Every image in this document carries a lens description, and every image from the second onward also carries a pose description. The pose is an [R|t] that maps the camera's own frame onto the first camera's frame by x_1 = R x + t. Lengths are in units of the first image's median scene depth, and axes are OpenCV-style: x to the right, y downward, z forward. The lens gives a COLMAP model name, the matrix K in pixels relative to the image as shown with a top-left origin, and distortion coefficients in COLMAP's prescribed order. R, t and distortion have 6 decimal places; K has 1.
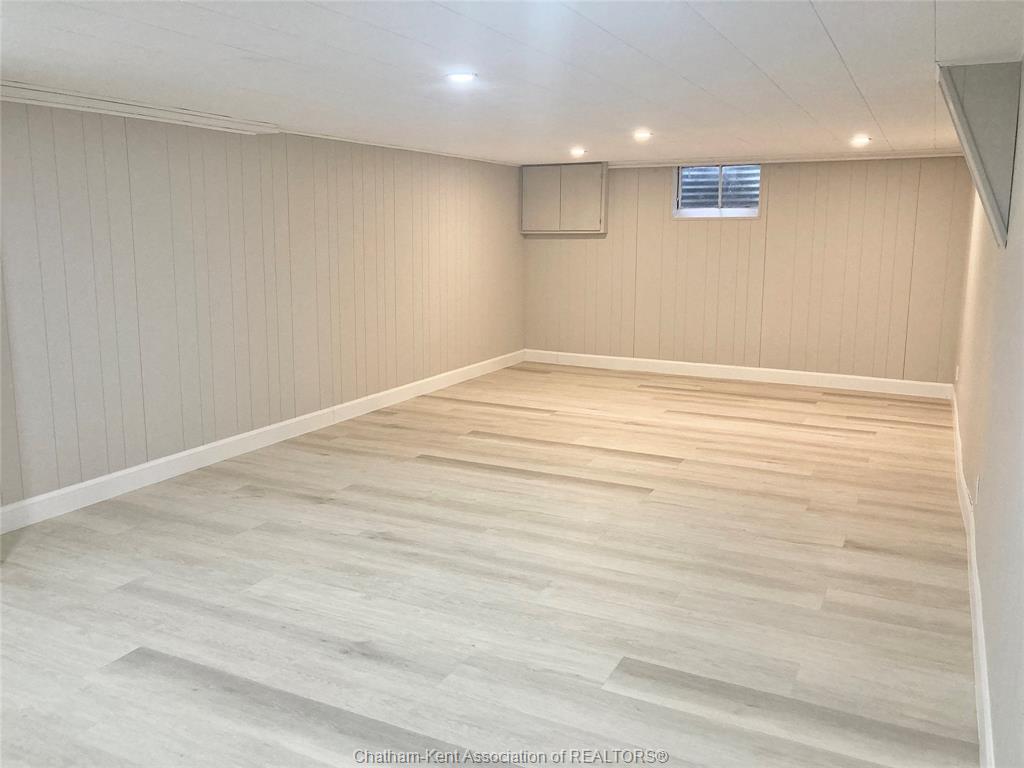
lens RADIAL K [[840.1, 0, 511.6], [0, 840.1, 381.4], [0, 0, 1]] dist [0.040069, -0.050000]
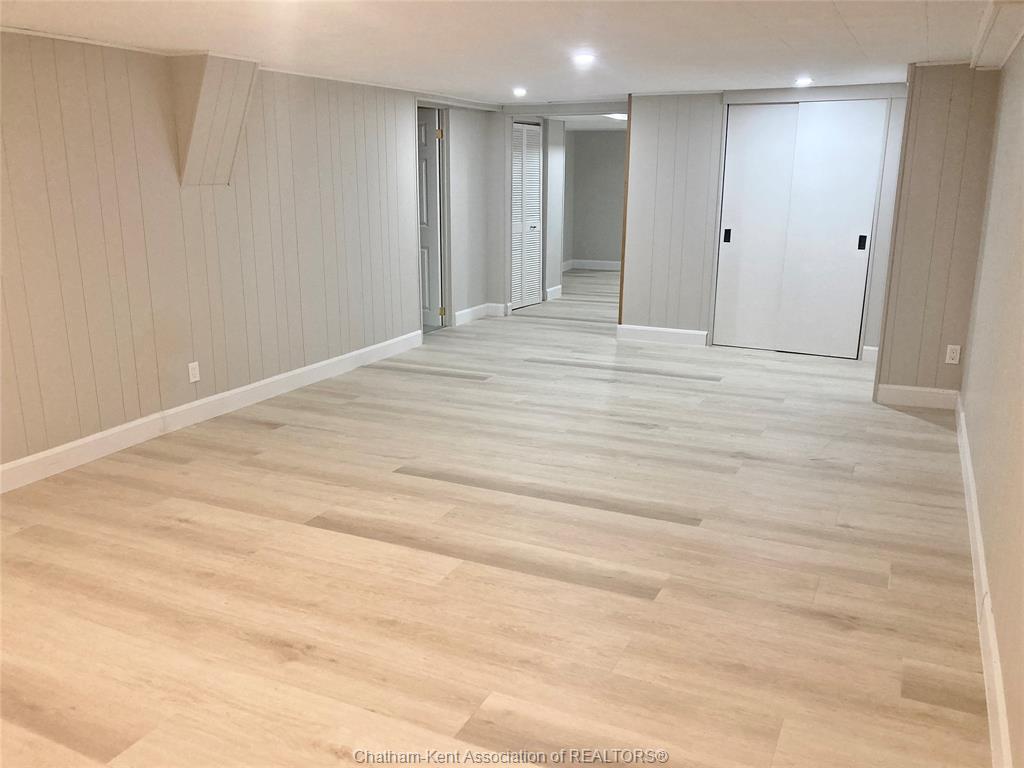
lens RADIAL K [[840.1, 0, 513.0], [0, 840.1, 388.1], [0, 0, 1]] dist [0.040069, -0.050000]
pose [[-0.999933, 0.001518, -0.011489, 0.060025], [-0.003445, 0.907636, 0.419743, -0.386674], [0.011066, 0.419755, -0.907570, 2.097384]]
